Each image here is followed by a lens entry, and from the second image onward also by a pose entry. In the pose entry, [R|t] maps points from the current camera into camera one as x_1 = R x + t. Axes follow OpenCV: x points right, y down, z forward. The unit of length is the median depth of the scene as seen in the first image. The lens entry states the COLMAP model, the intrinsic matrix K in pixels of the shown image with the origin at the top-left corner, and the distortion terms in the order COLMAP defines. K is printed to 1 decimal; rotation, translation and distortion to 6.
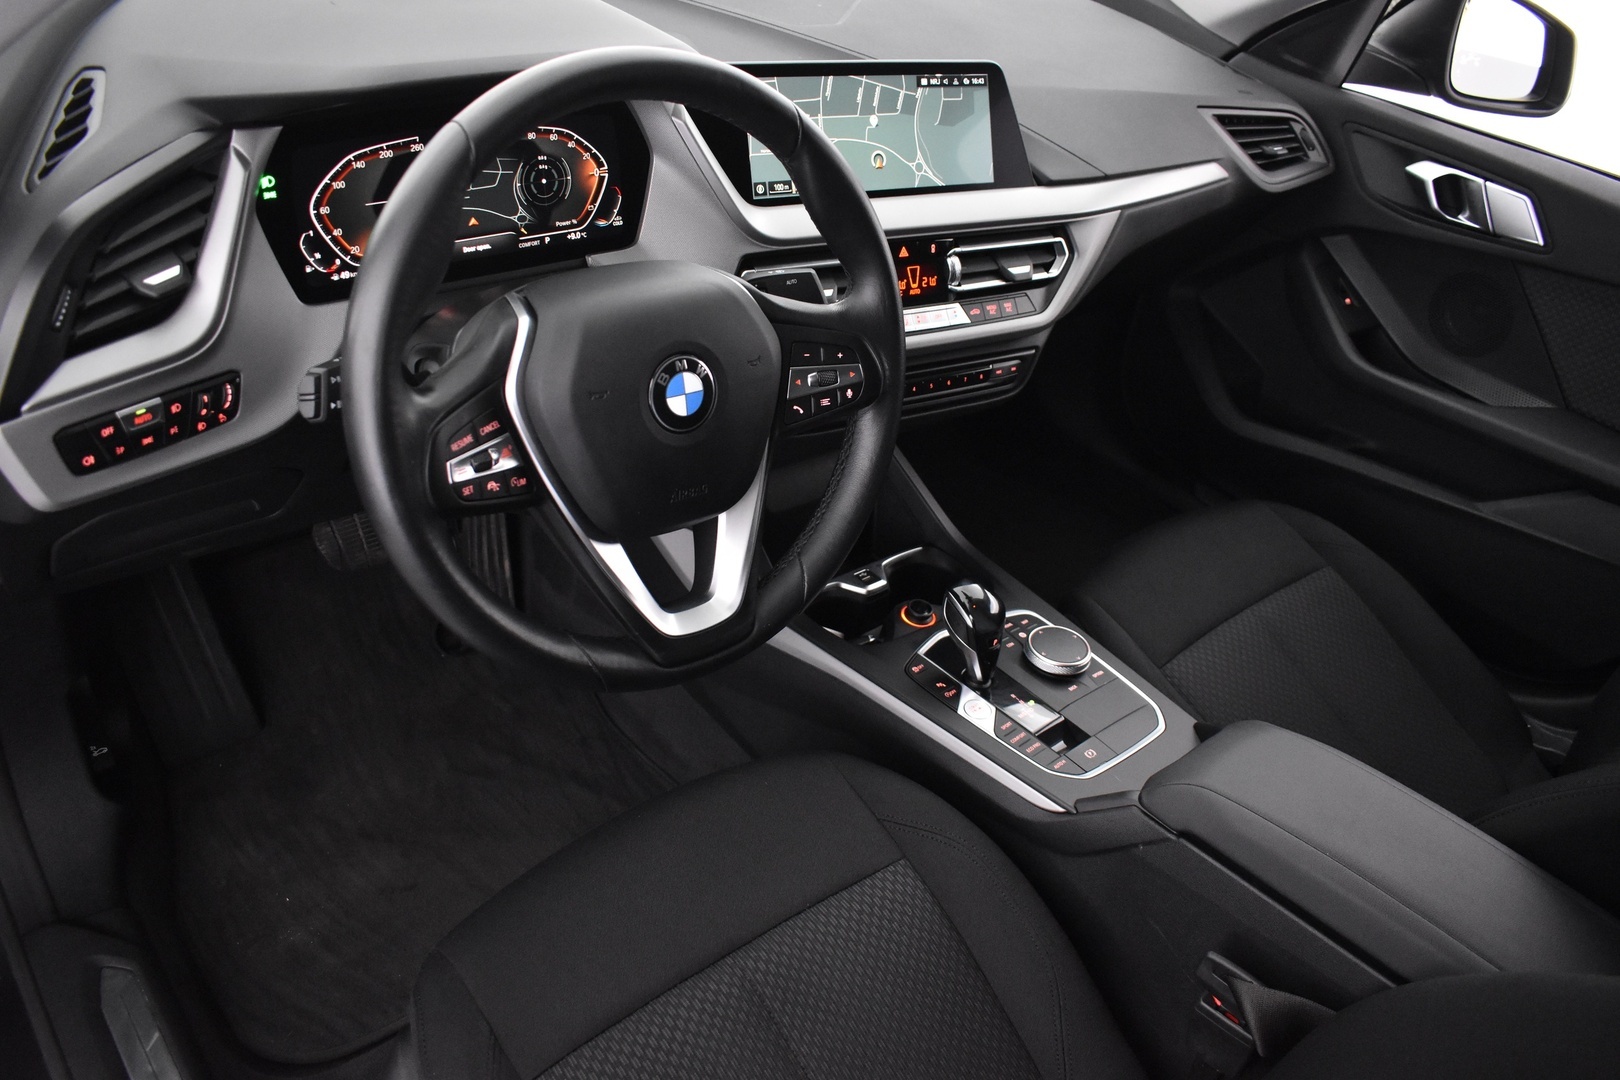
lens RADIAL K [[1272.6, 0, 819.6], [0, 1272.6, 518.8], [0, 0, 1]] dist [-0.097711, 0.008269]
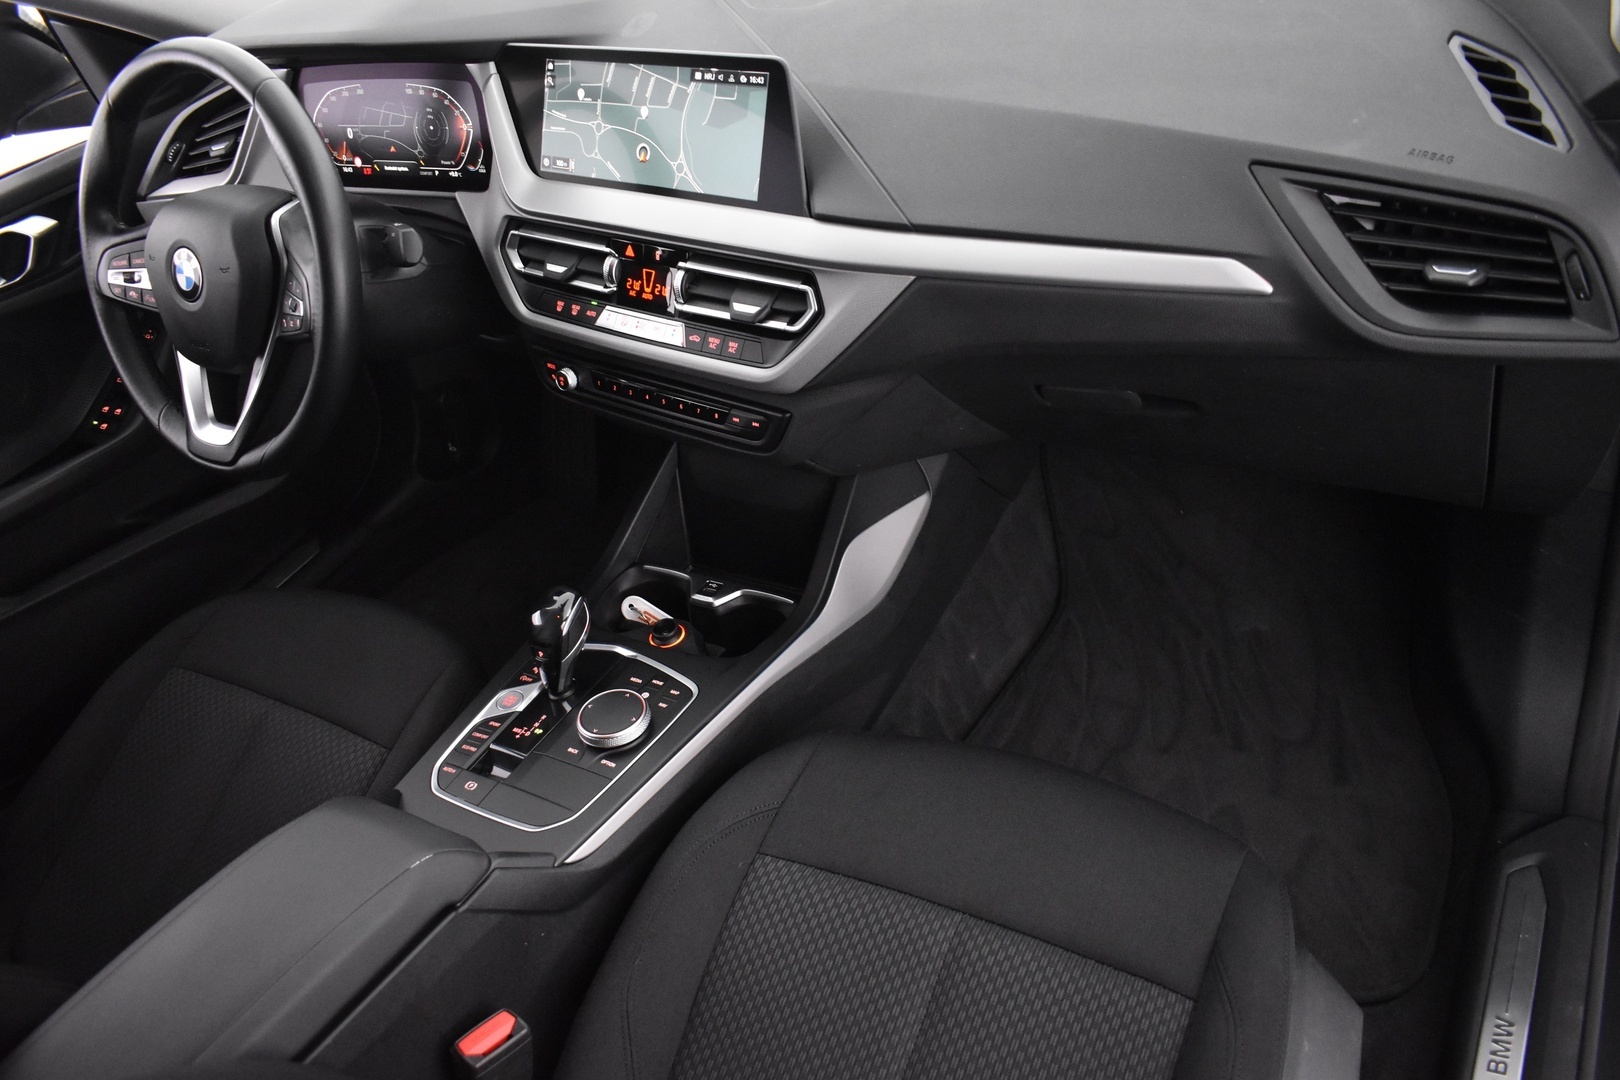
lens RADIAL K [[1272.6, 0, 811.2], [0, 1272.6, 524.3], [0, 0, 1]] dist [-0.097711, 0.008269]
pose [[0.315664, 0.385857, -0.866874, 1.033672], [-0.347991, 0.897005, 0.272551, -0.338016], [0.882756, 0.215629, 0.417427, 0.775824]]
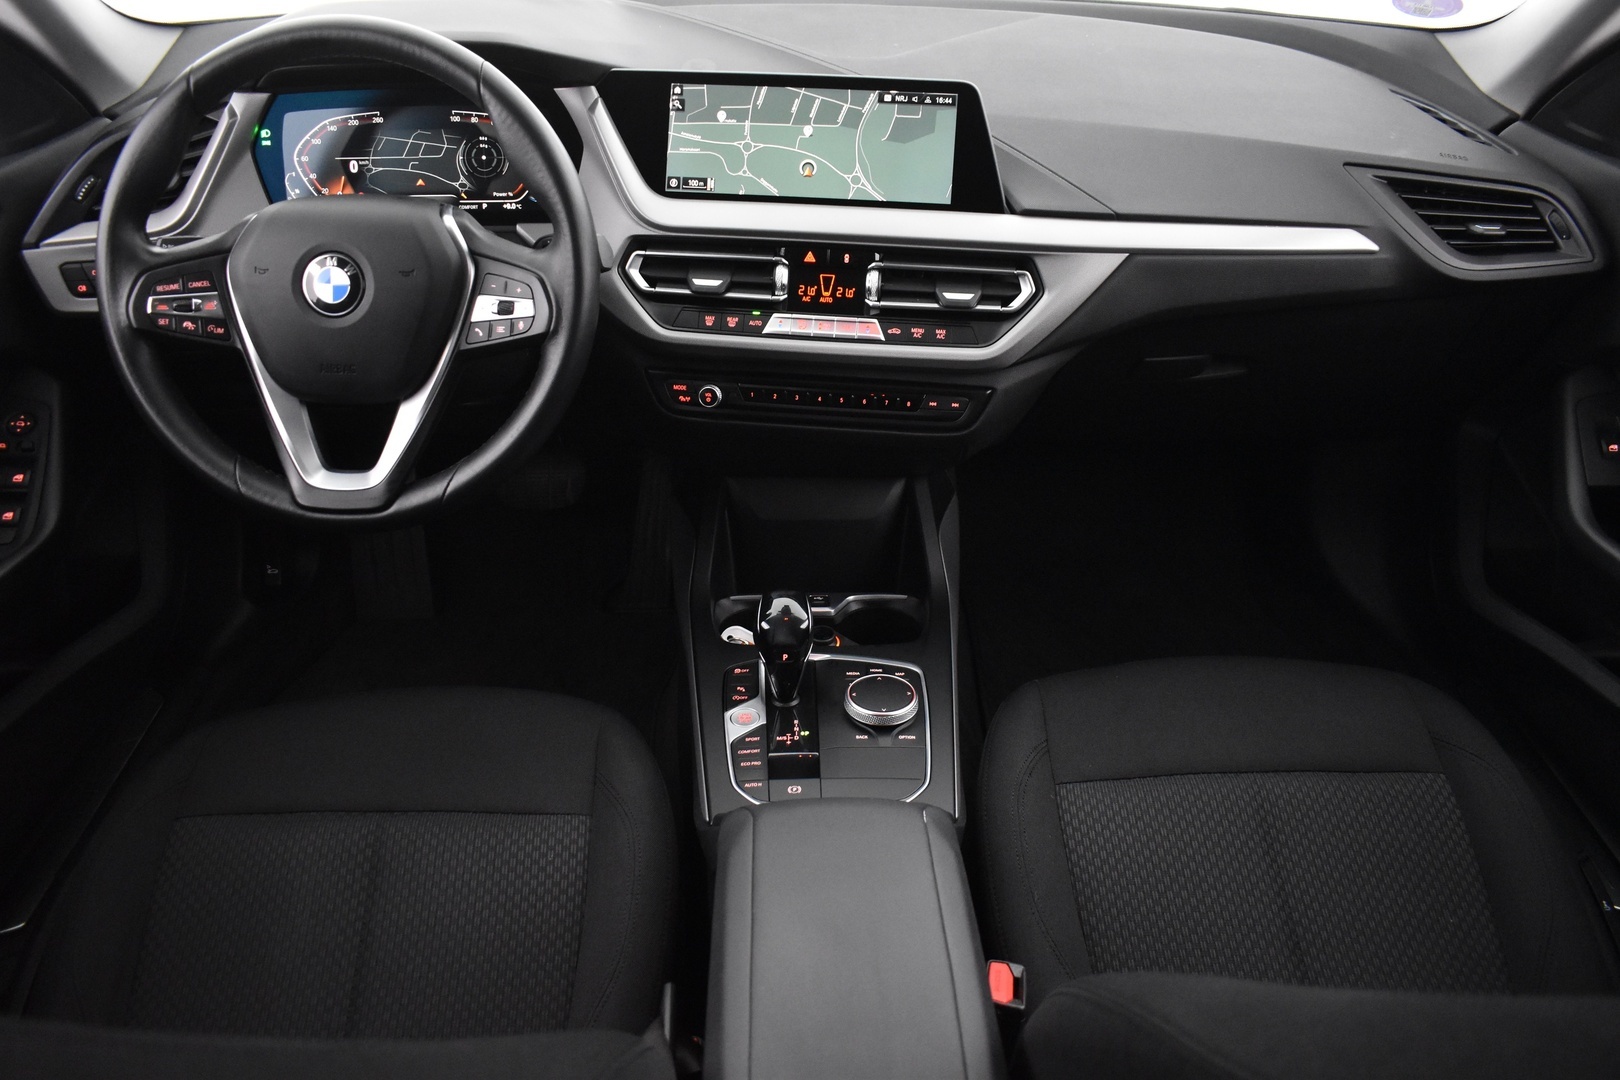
lens RADIAL K [[1272.6, 0, 816.3], [0, 1272.6, 519.8], [0, 0, 1]] dist [-0.097711, 0.008269]
pose [[0.771250, 0.187381, -0.608327, 0.734637], [-0.268478, 0.962282, -0.043972, 0.034848], [0.577143, 0.197236, 0.792467, 0.245456]]
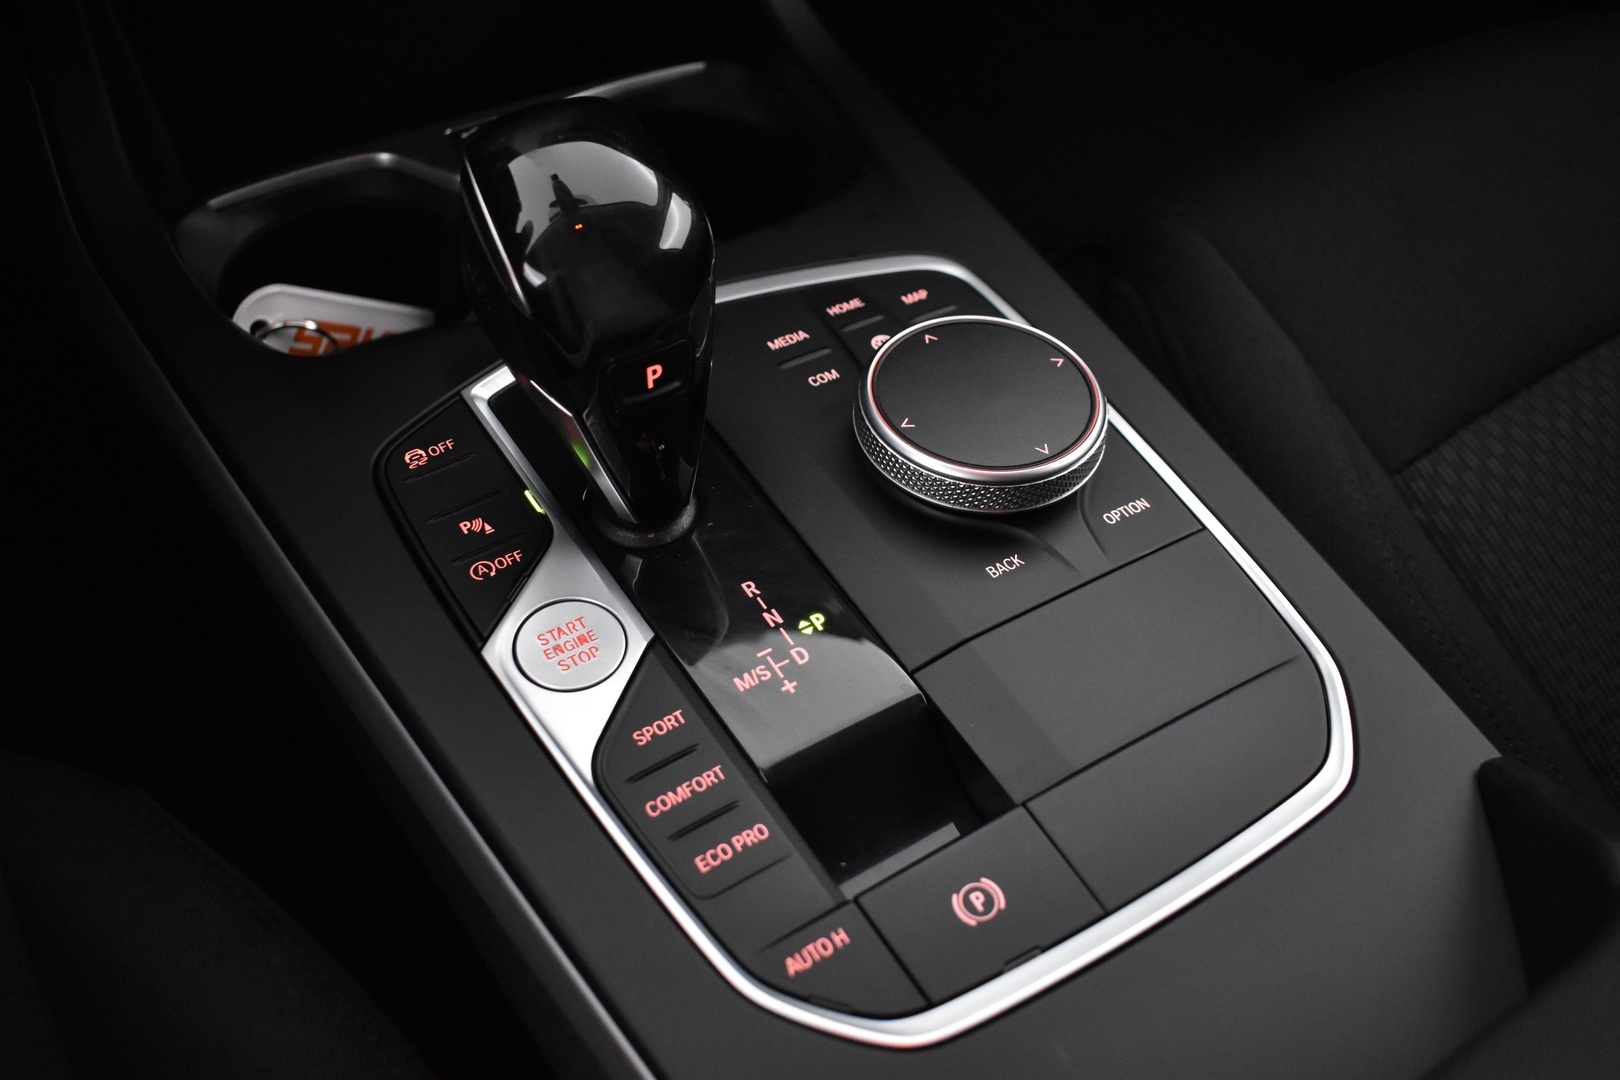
lens RADIAL K [[1453.7, 0, 813.5], [0, 1453.7, 540.4], [0, 0, 1]] dist [-0.090140, 0.002412]
pose [[0.986151, 0.067692, -0.151408, 0.217316], [-0.027423, 0.966900, 0.253676, 0.058492], [0.163568, -0.246011, 0.955366, 0.754509]]
